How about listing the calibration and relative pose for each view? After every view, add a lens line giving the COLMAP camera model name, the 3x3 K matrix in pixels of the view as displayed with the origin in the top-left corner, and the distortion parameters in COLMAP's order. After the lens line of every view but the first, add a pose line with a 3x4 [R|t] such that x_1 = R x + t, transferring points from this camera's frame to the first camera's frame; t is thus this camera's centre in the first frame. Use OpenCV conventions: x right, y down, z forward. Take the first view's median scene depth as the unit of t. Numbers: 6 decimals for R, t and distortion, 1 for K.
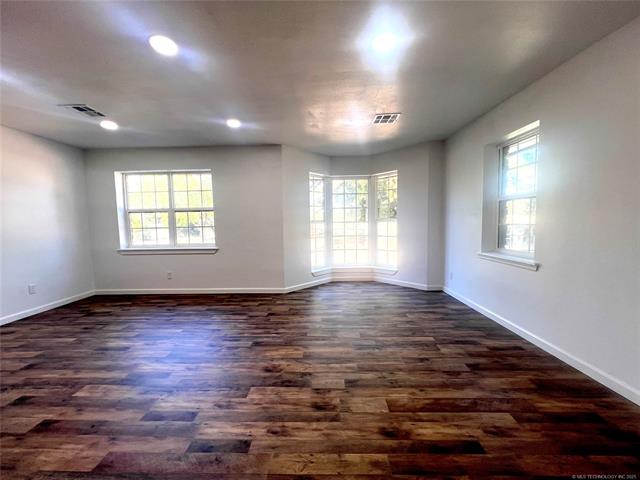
lens RADIAL K [[256.5, 0, 318.2], [0, 256.5, 242.4], [0, 0, 1]] dist [-0.002099, 0.000434]
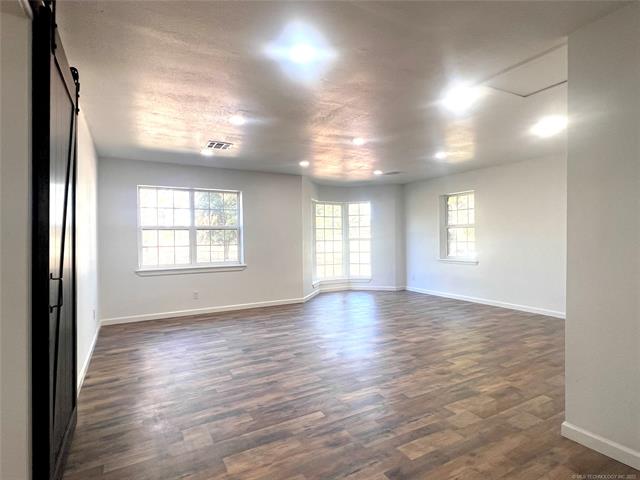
lens RADIAL K [[336.1, 0, 316.4], [0, 336.1, 249.2], [0, 0, 1]] dist [-0.005656, 0.000941]
pose [[0.860936, -0.010045, 0.508614, -1.113654], [0.040605, 0.997972, -0.049022, 0.048806], [-0.507090, 0.062857, 0.859598, -0.442929]]
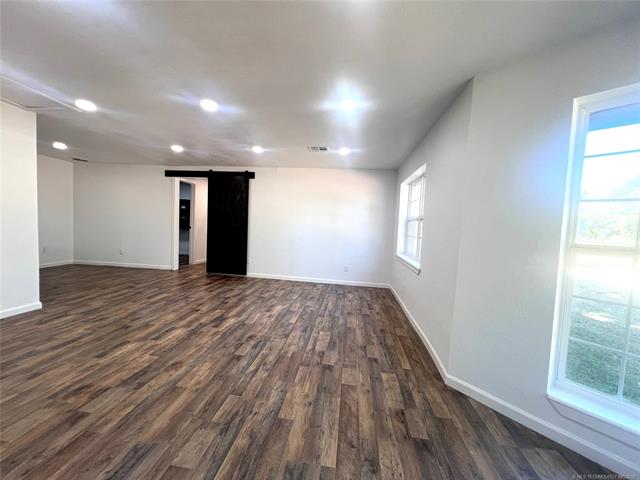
lens RADIAL K [[256.5, 0, 317.9], [0, 256.5, 245.7], [0, 0, 1]] dist [-0.002099, 0.000434]
pose [[-0.103874, 0.092817, -0.990250, 0.467572], [-0.133691, 0.985297, 0.106377, -0.106213], [0.985564, 0.143437, -0.089938, 1.014740]]
